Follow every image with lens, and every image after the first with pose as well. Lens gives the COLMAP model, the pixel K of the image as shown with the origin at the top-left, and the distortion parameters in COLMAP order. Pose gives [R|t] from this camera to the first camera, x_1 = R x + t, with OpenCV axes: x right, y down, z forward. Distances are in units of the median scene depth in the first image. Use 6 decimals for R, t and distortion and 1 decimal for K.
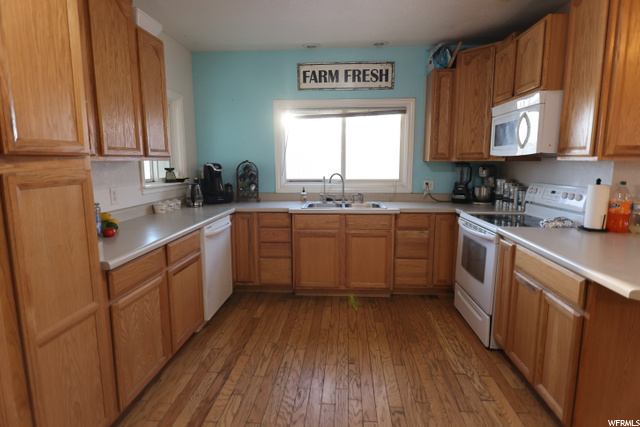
lens RADIAL K [[345.7, 0, 320.5], [0, 345.7, 211.8], [0, 0, 1]] dist [-0.001979, -0.008448]
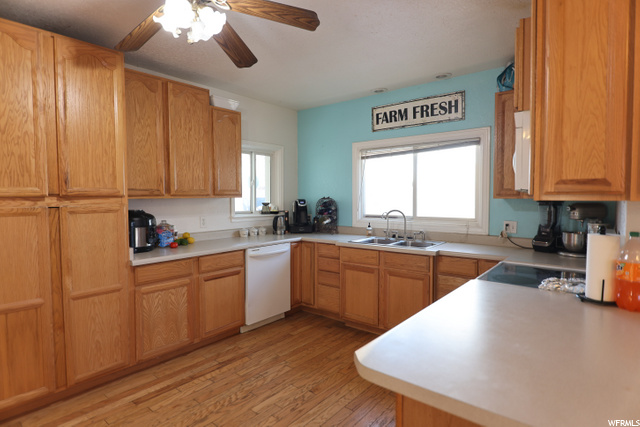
lens RADIAL K [[345.7, 0, 320.4], [0, 345.7, 212.2], [0, 0, 1]] dist [-0.001979, -0.008448]
pose [[0.815531, 0.026690, -0.578098, 0.495223], [-0.082716, 0.994056, -0.070793, -0.019363], [0.572772, 0.105552, 0.812891, 0.079230]]
